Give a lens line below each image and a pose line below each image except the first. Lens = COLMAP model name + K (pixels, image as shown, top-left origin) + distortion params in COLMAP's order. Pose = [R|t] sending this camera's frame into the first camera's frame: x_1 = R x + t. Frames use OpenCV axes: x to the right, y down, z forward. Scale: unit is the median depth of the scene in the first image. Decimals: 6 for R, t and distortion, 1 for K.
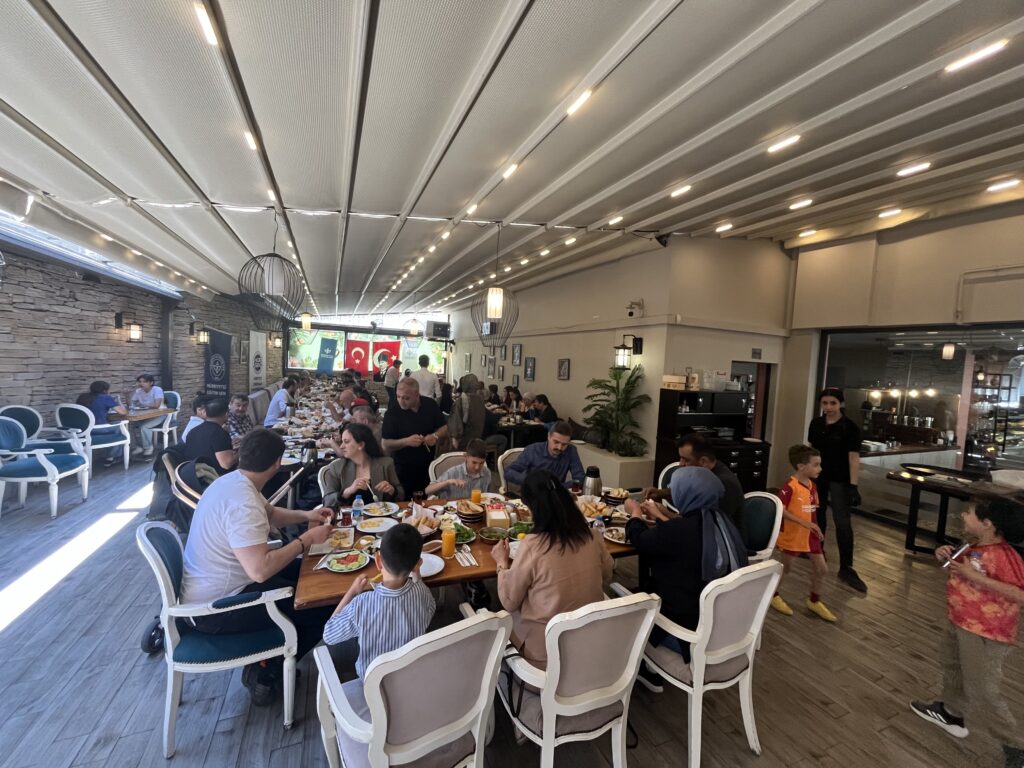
lens RADIAL K [[414.9, 0, 510.6], [0, 414.9, 382.3], [0, 0, 1]] dist [-0.001797, -0.000290]
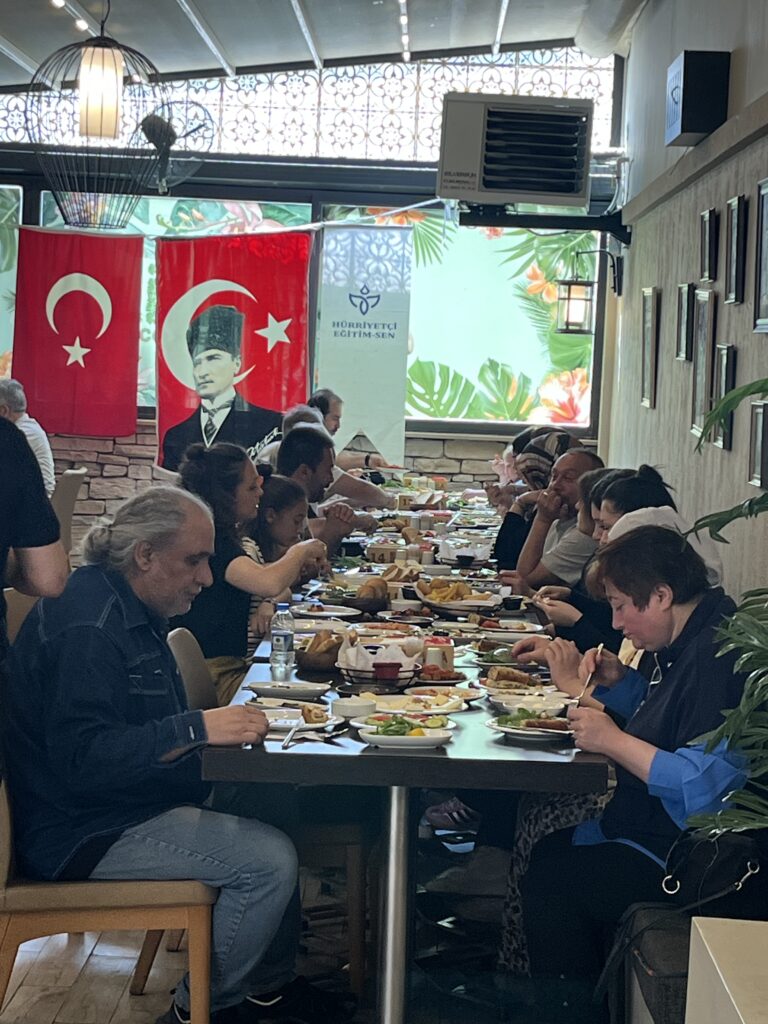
lens RADIAL K [[2295.7, 0, 384.0], [0, 2295.7, 512.0], [0, 0, 1]] dist [0.184394, 0.252471]
pose [[0.912819, 0.015922, -0.408053, 0.348493], [-0.017510, 0.999847, -0.000155, 0.035022], [0.407988, 0.007287, 0.912958, 0.400516]]
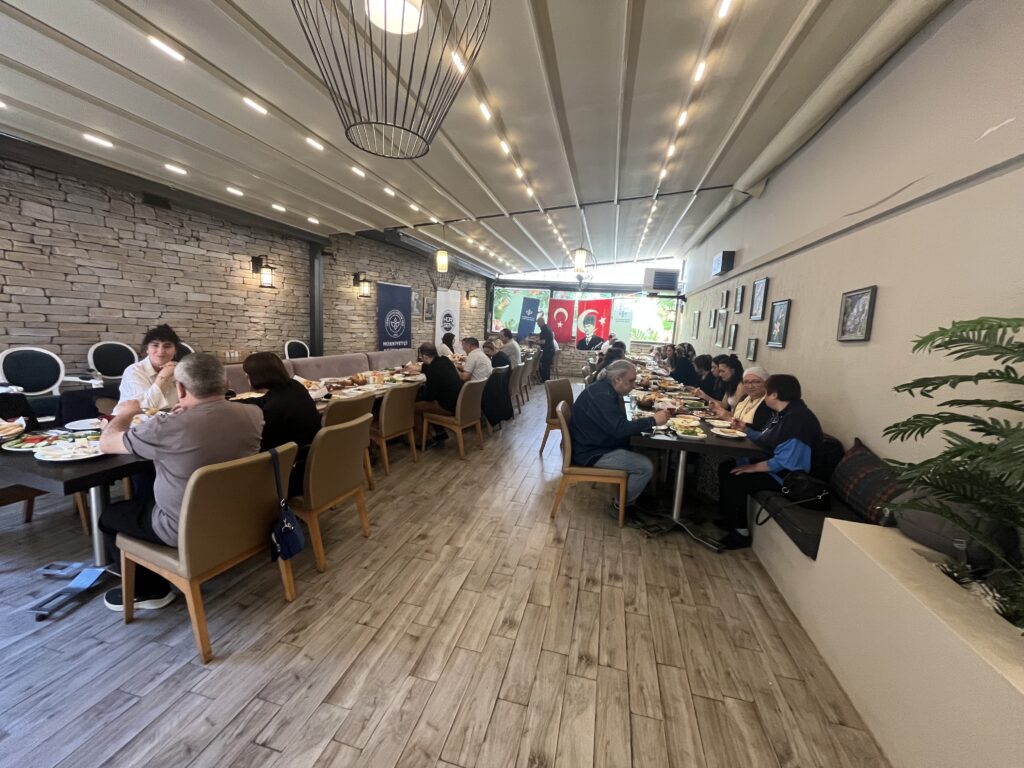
lens RADIAL K [[414.9, 0, 510.6], [0, 414.9, 382.3], [0, 0, 1]] dist [-0.001797, -0.000290]
pose [[0.801999, 0.082677, -0.591576, 0.134563], [-0.050656, 0.996221, 0.070554, 0.028079], [0.595173, -0.026617, 0.803156, 0.632203]]
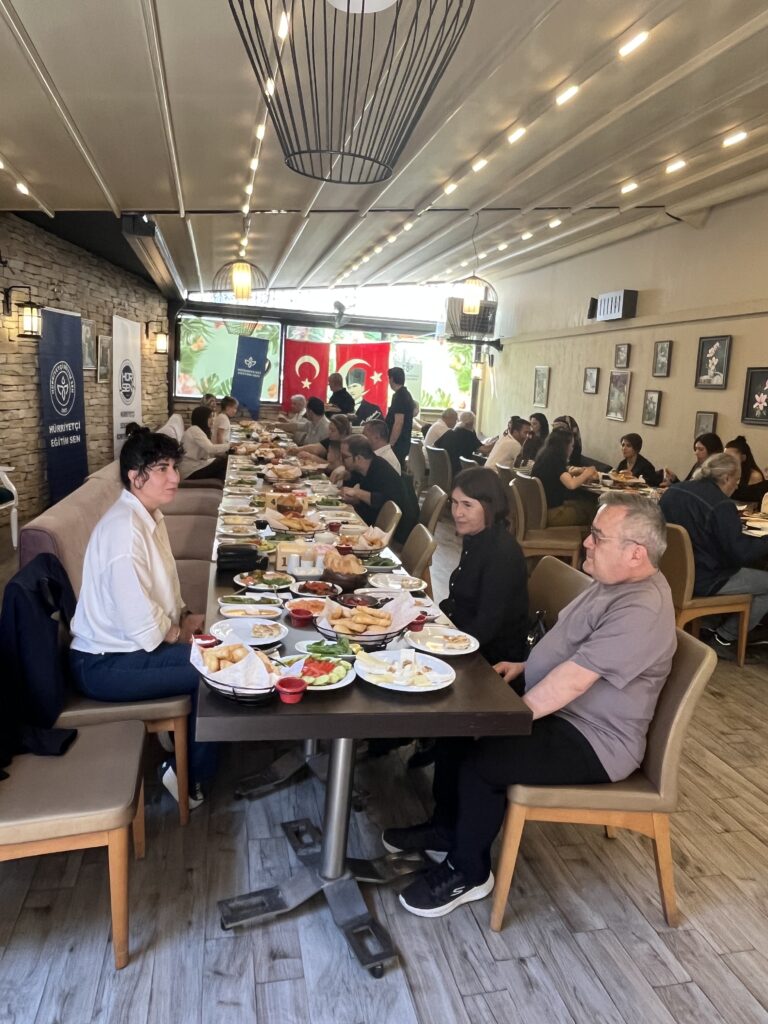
lens RADIAL K [[726.2, 0, 385.9], [0, 726.2, 496.5], [0, 0, 1]] dist [-0.000208, -0.002323]
pose [[0.984519, 0.032190, -0.172298, -0.290132], [-0.017046, 0.995916, 0.088664, 0.013252], [0.174449, -0.084354, 0.981046, 0.364753]]
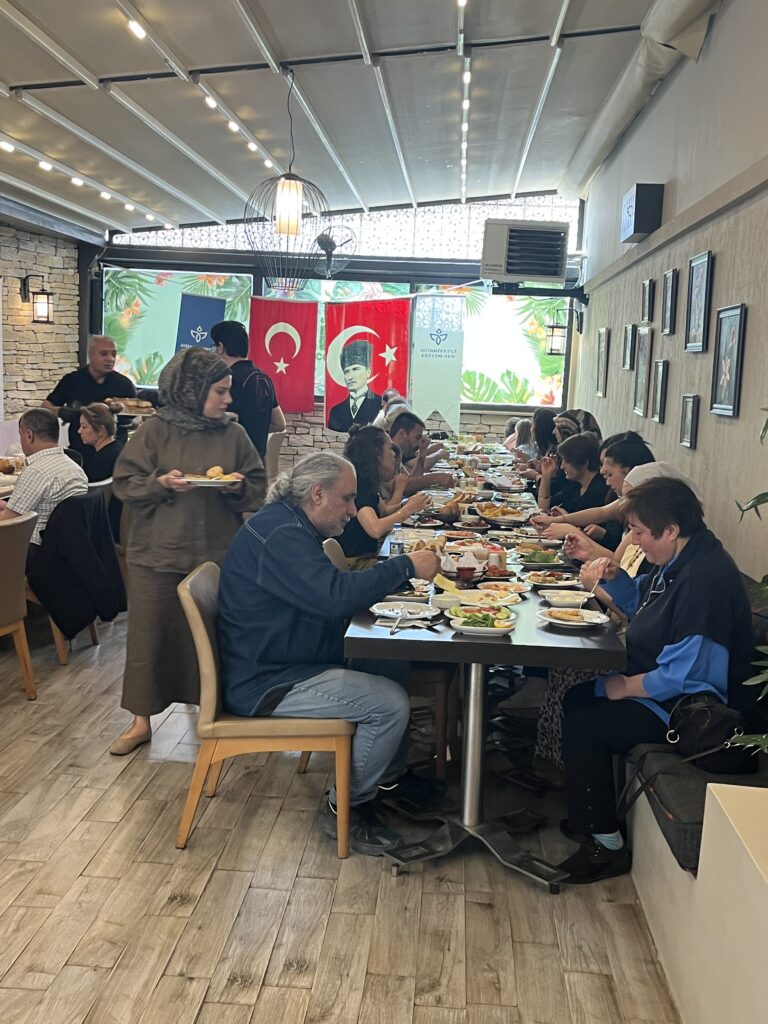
lens RADIAL K [[1119.8, 0, 384.0], [0, 1119.8, 512.0], [0, 0, 1]] dist [0.143425, -0.268843]
pose [[0.891466, 0.047089, -0.450633, 0.236309], [-0.022701, 0.997978, 0.059376, 0.021724], [0.452518, -0.042702, 0.890732, 0.612007]]
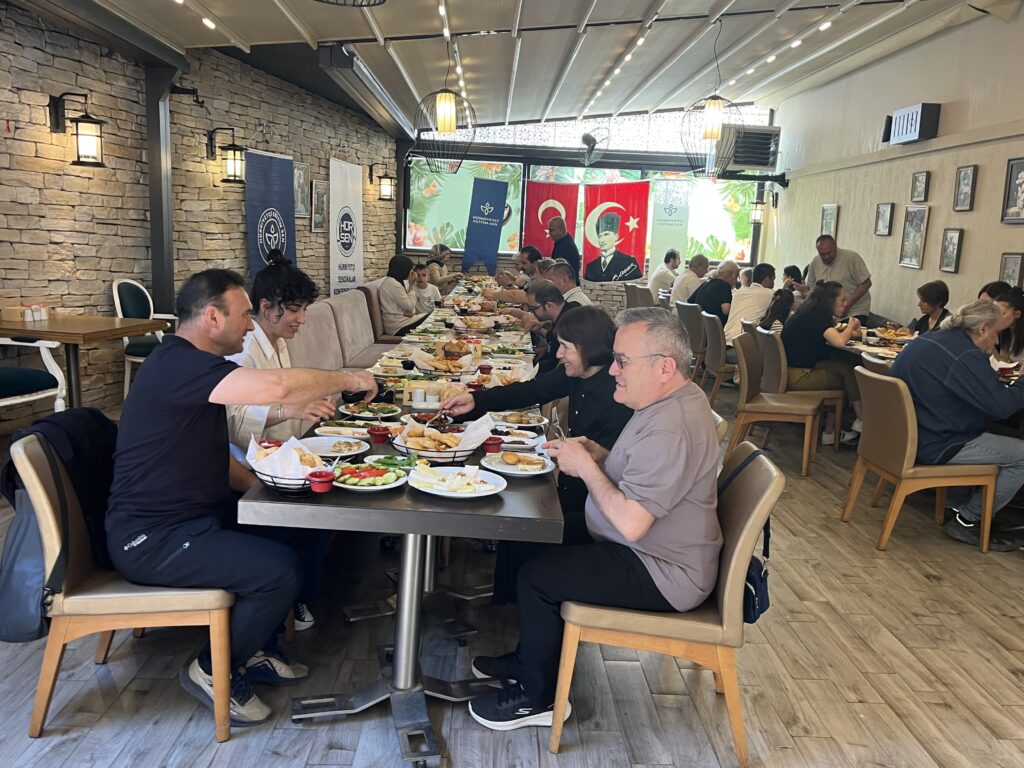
lens RADIAL K [[871.5, 0, 516.3], [0, 871.5, 388.5], [0, 0, 1]] dist [0.064297, -0.077191]
pose [[0.931700, 0.053553, -0.359260, -0.162687], [-0.015805, 0.994112, 0.107201, 0.033996], [0.362885, -0.094201, 0.927060, 0.317811]]
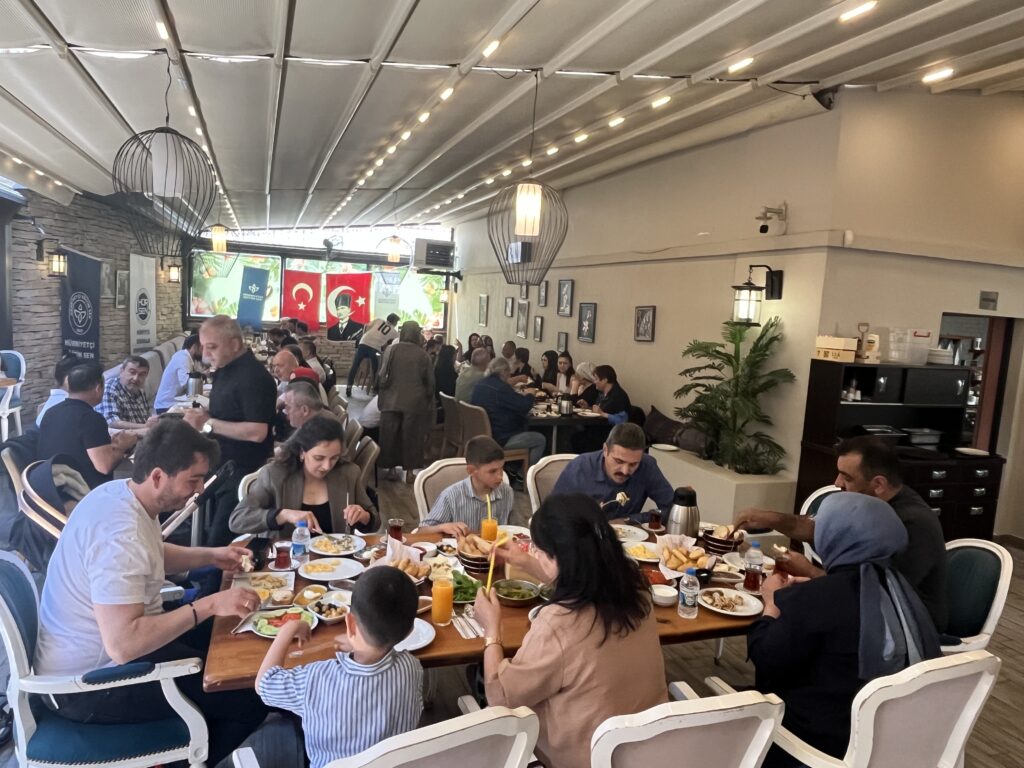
lens RADIAL K [[703.7, 0, 505.8], [0, 703.7, 380.9], [0, 0, 1]] dist [0.000038, -0.002041]
pose [[0.997283, 0.018629, -0.071269, 0.005536], [-0.014890, 0.998503, 0.052637, 0.000043], [0.072143, -0.051433, 0.996067, -0.010901]]
